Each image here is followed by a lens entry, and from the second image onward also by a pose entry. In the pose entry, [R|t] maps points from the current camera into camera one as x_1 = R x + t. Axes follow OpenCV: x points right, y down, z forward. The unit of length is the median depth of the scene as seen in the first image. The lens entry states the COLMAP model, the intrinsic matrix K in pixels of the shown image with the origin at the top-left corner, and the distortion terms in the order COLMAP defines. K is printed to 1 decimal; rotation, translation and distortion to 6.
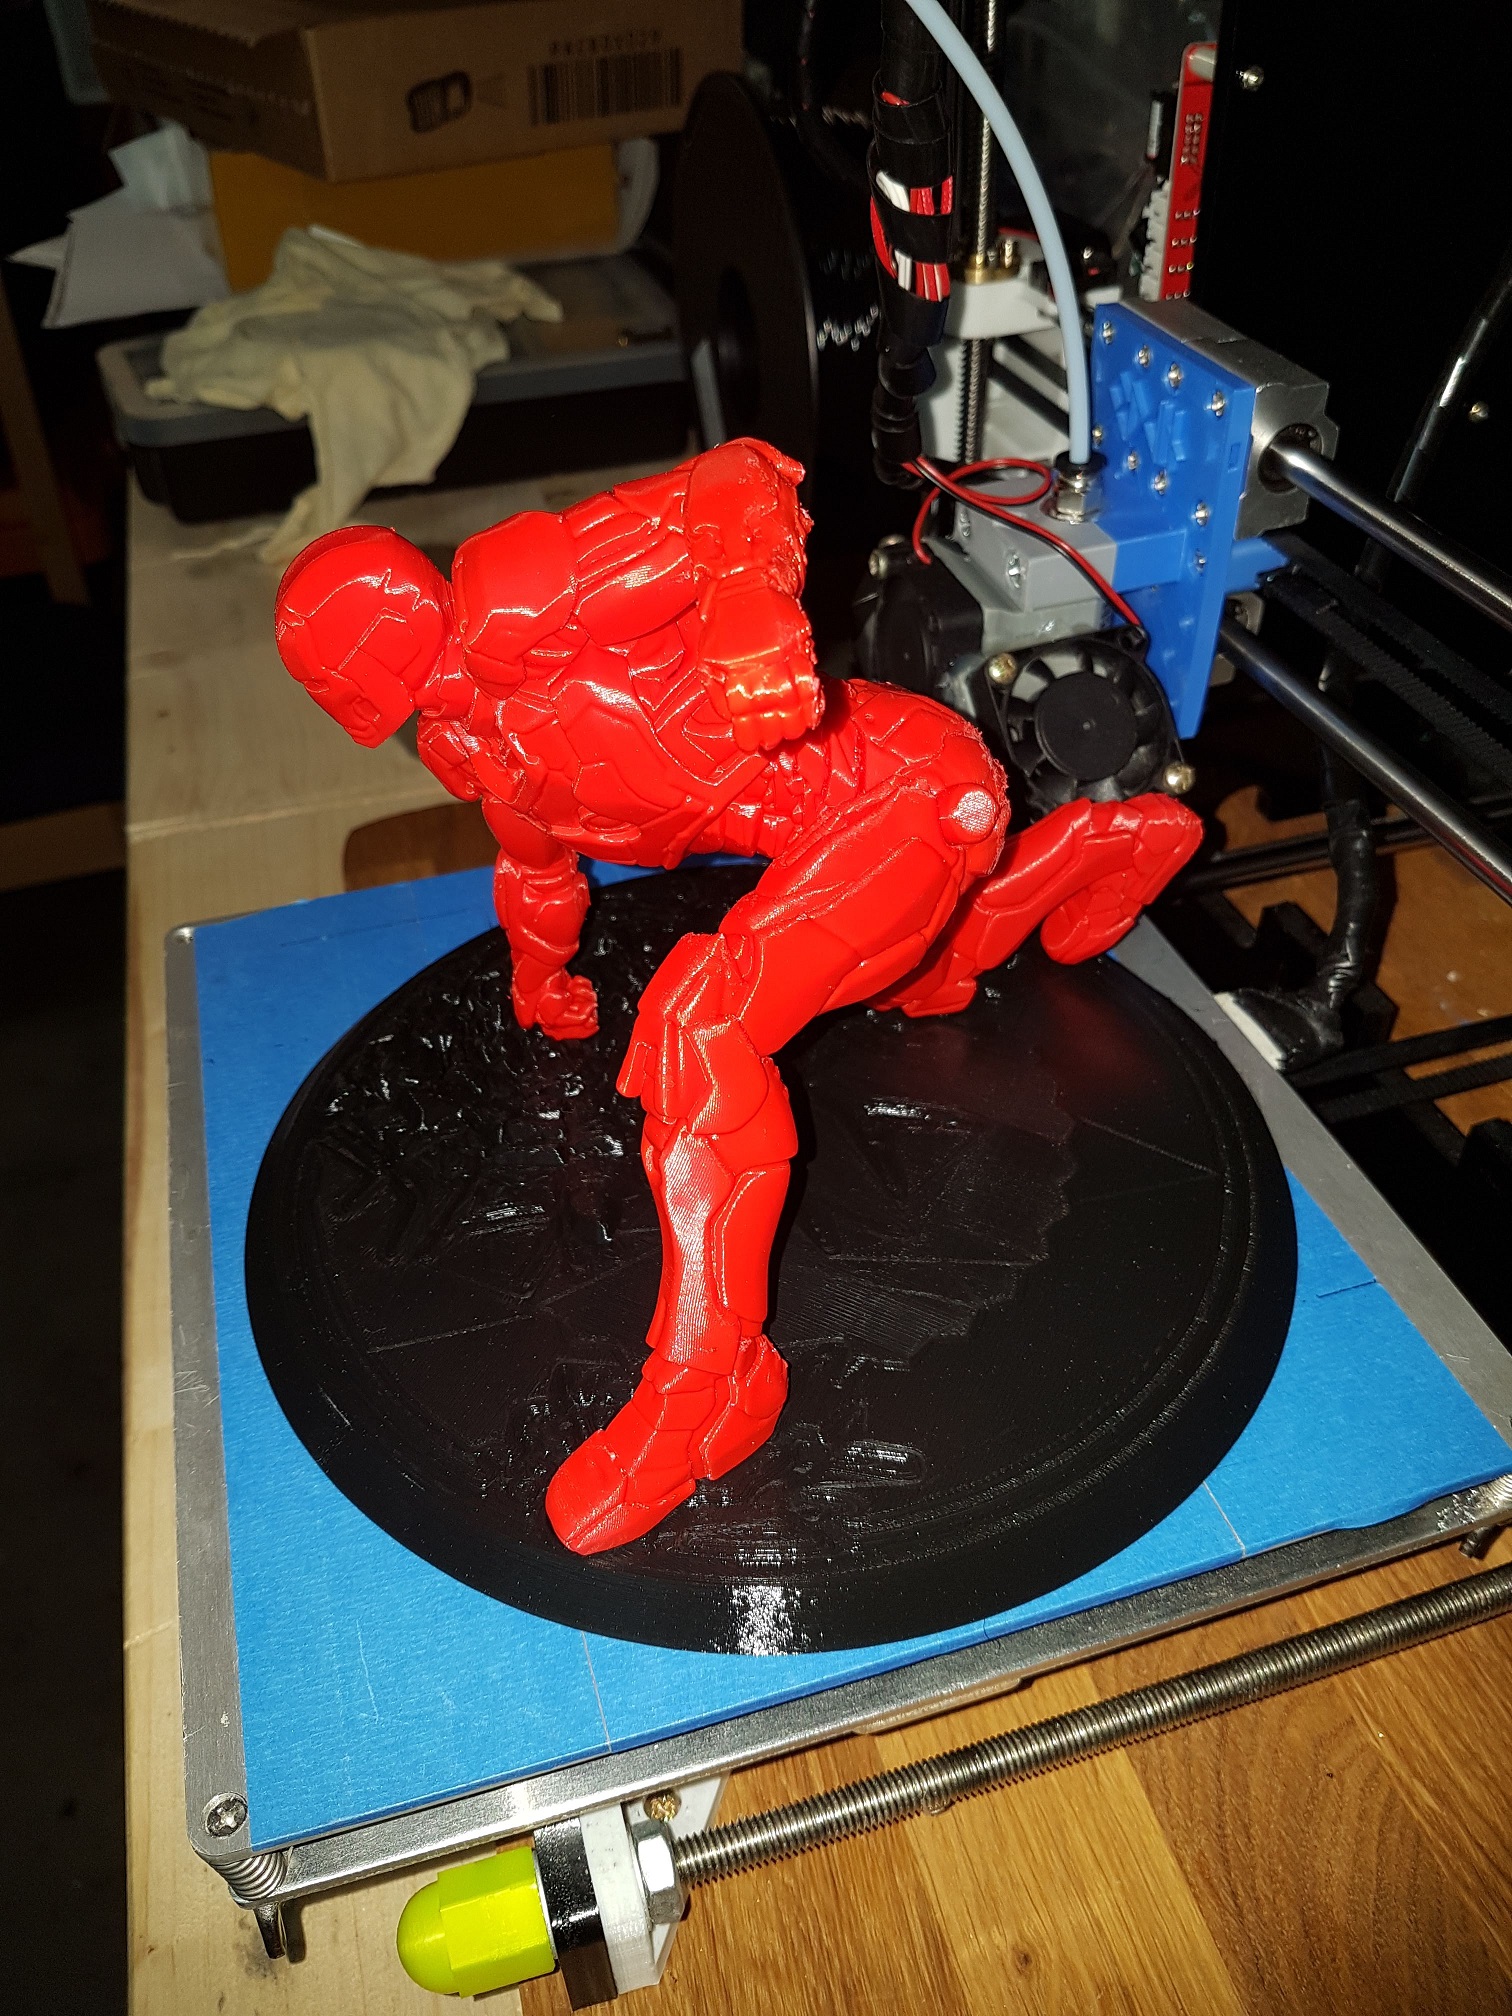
lens RADIAL K [[1613.1, 0, 753.4], [0, 1613.1, 1005.8], [0, 0, 1]] dist [0.026763, -0.106002]
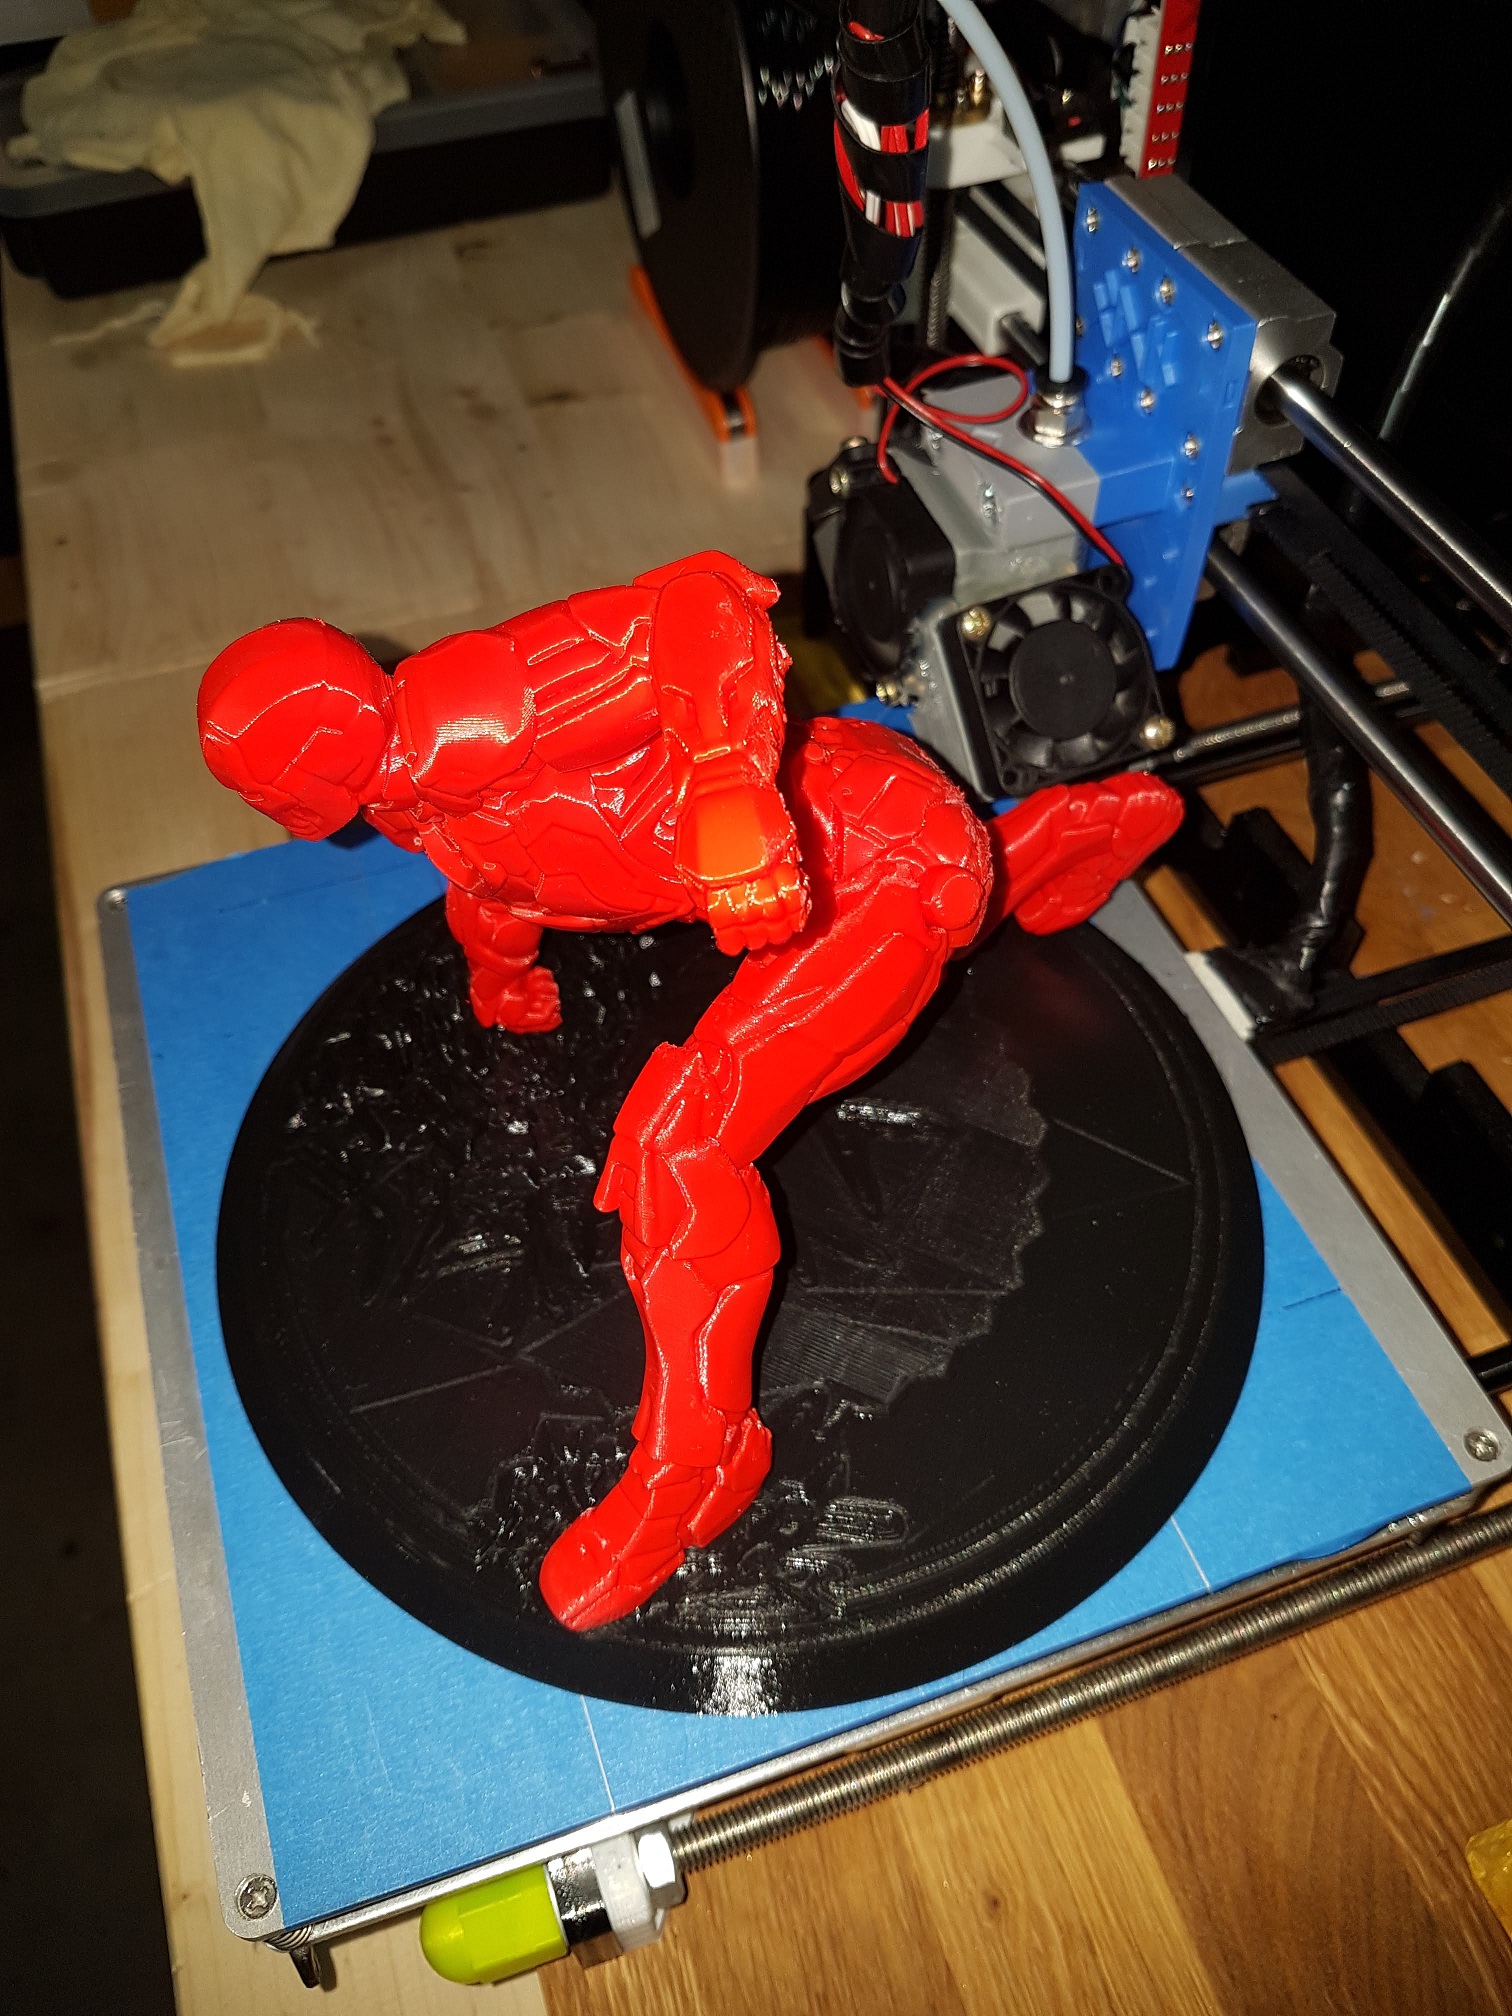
lens RADIAL K [[1615.4, 0, 751.9], [0, 1615.4, 1011.0], [0, 0, 1]] dist [0.007450, -0.080866]
pose [[0.999032, -0.027388, 0.034415, -0.015760], [0.019900, 0.979259, 0.201633, -0.205204], [-0.039223, -0.200753, 0.978856, 0.050091]]
